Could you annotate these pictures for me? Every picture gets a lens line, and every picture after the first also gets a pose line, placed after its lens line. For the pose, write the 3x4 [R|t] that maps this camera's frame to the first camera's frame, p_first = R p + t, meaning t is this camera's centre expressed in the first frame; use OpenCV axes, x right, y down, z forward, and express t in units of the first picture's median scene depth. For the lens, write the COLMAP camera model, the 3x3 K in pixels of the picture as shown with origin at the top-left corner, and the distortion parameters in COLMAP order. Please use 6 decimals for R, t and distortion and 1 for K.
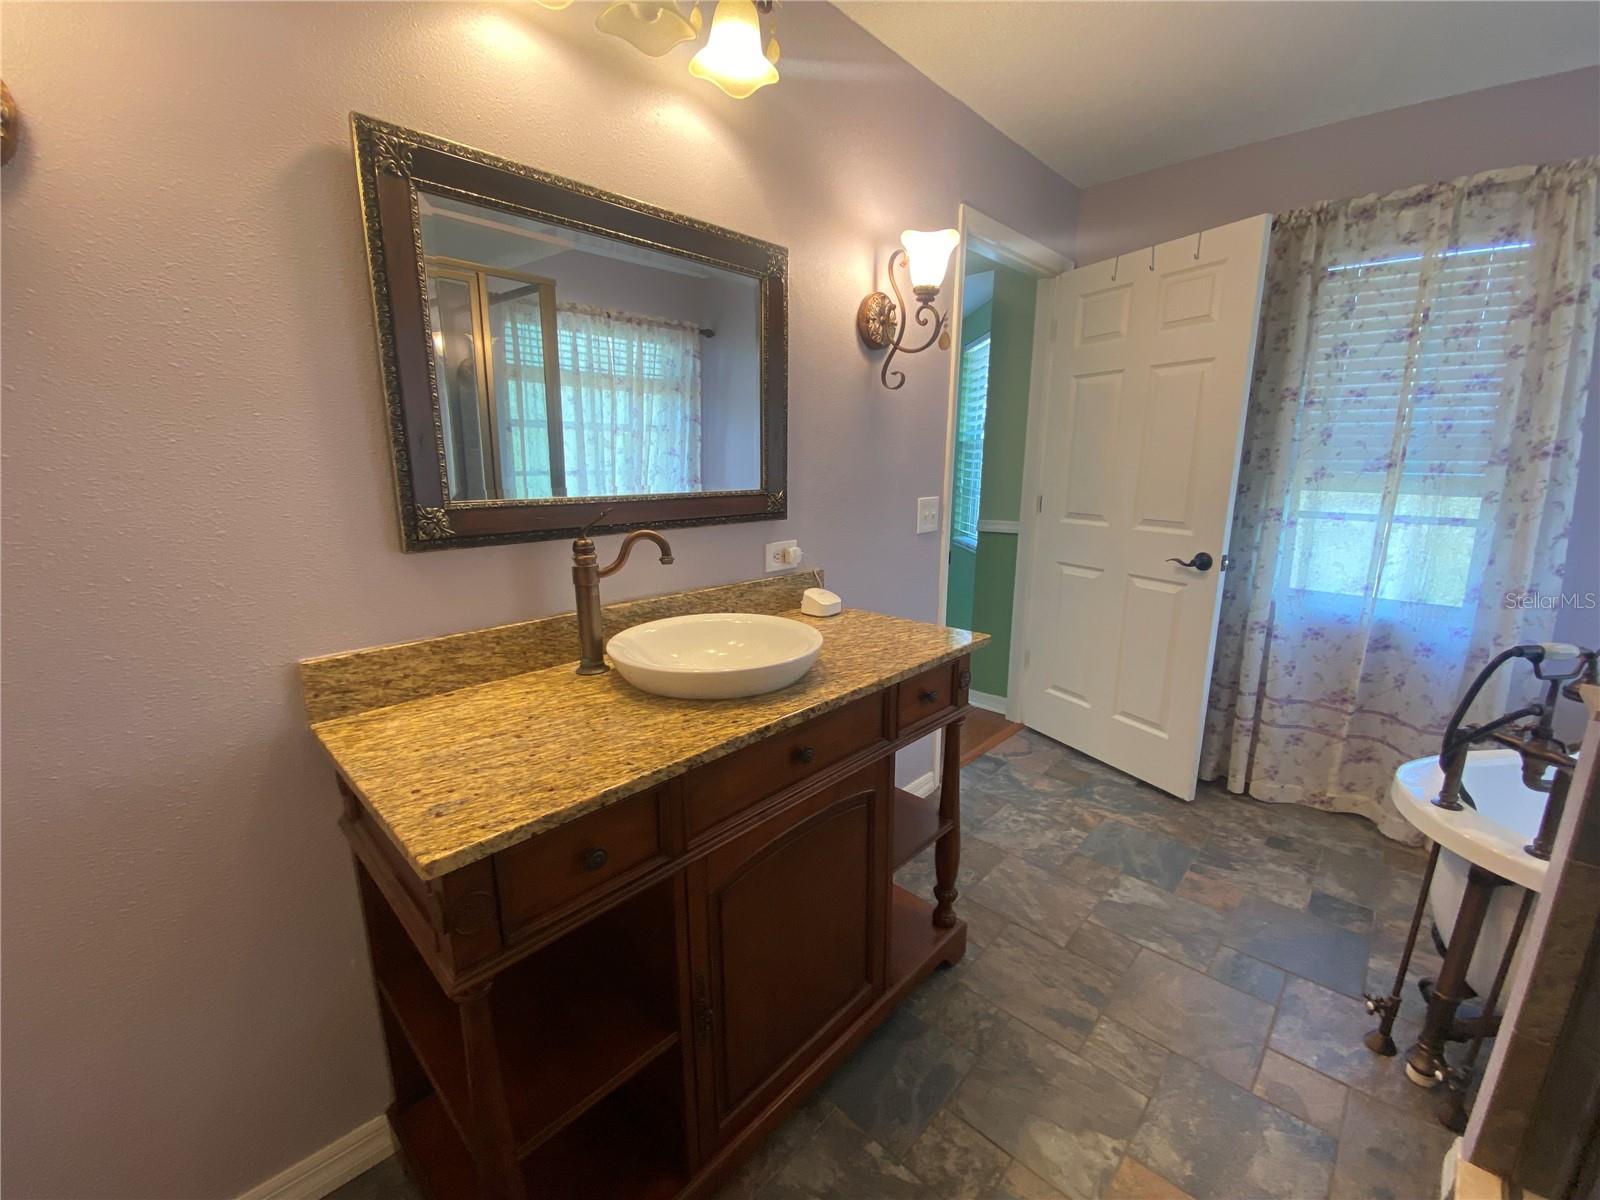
lens RADIAL K [[657.3, 0, 804.5], [0, 657.3, 598.8], [0, 0, 1]] dist [0.000378, -0.000155]
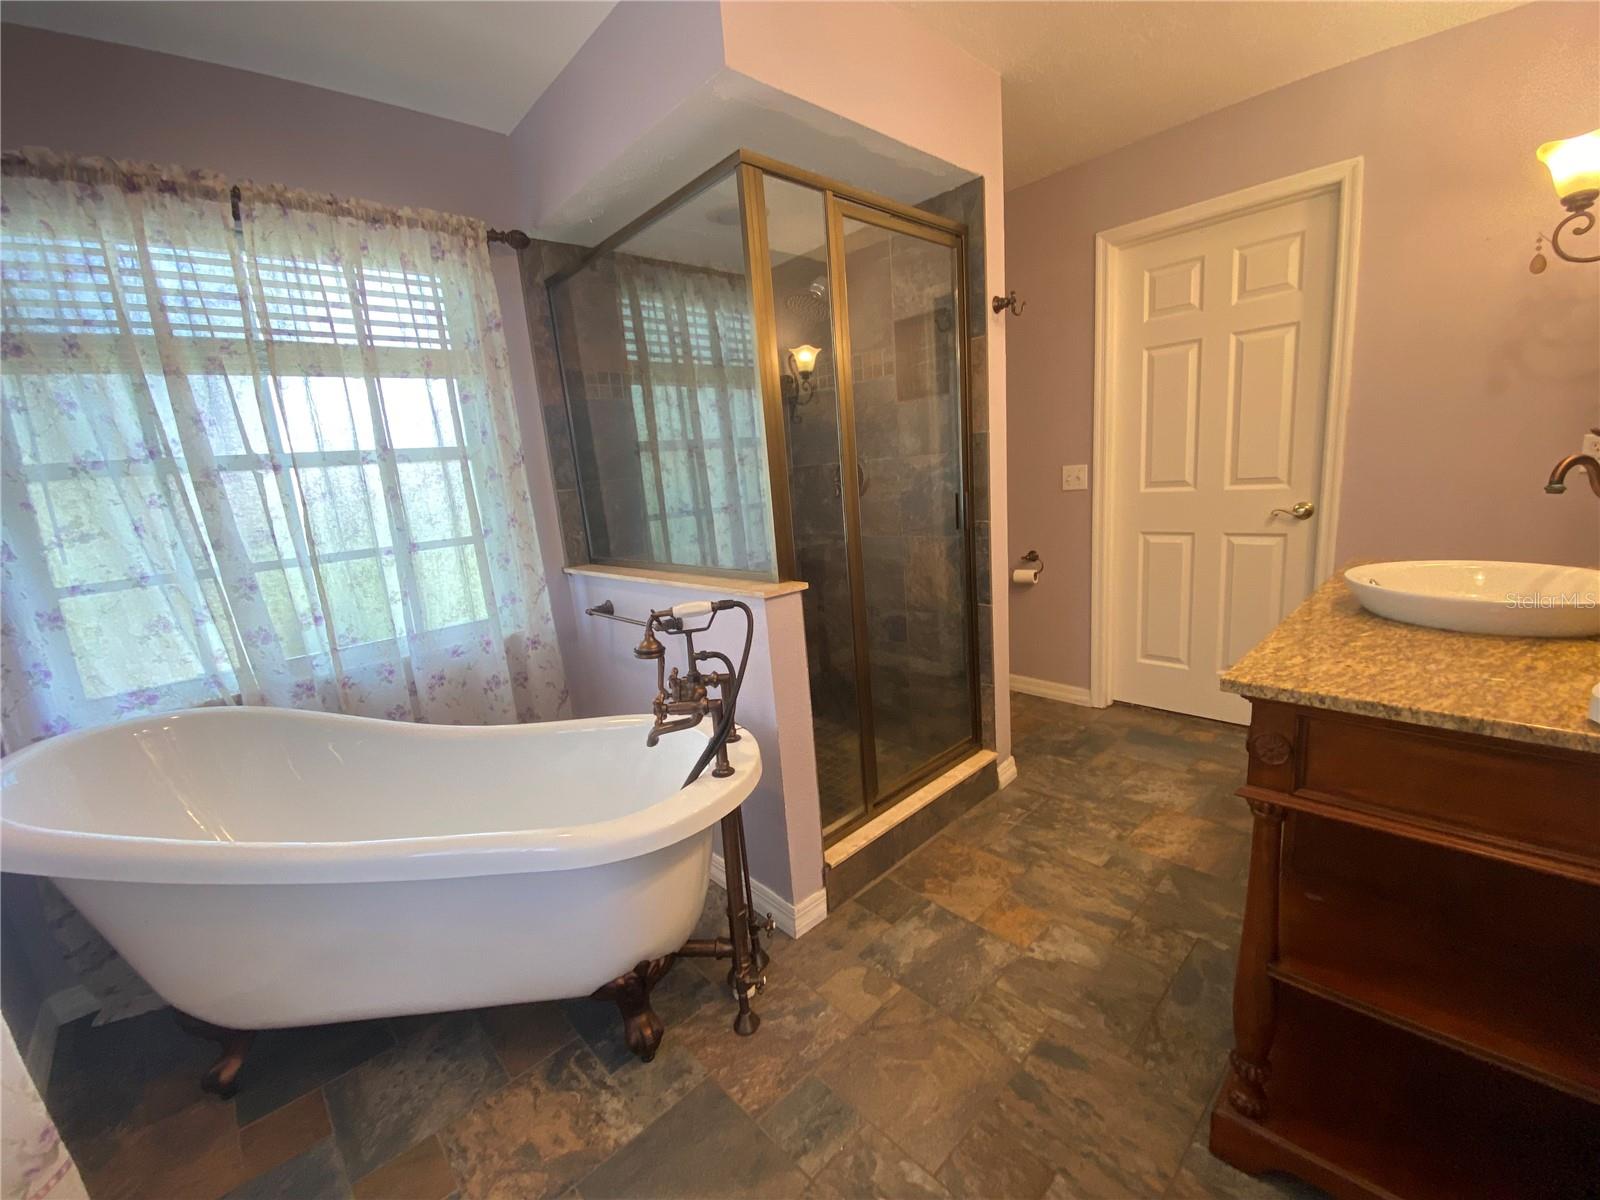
lens RADIAL K [[657.3, 0, 801.4], [0, 657.3, 598.2], [0, 0, 1]] dist [0.000378, -0.000155]
pose [[-0.995062, 0.068361, 0.071955, 0.688639], [0.091432, 0.913419, 0.396619, -0.331285], [-0.038612, 0.401239, -0.915159, 1.693446]]
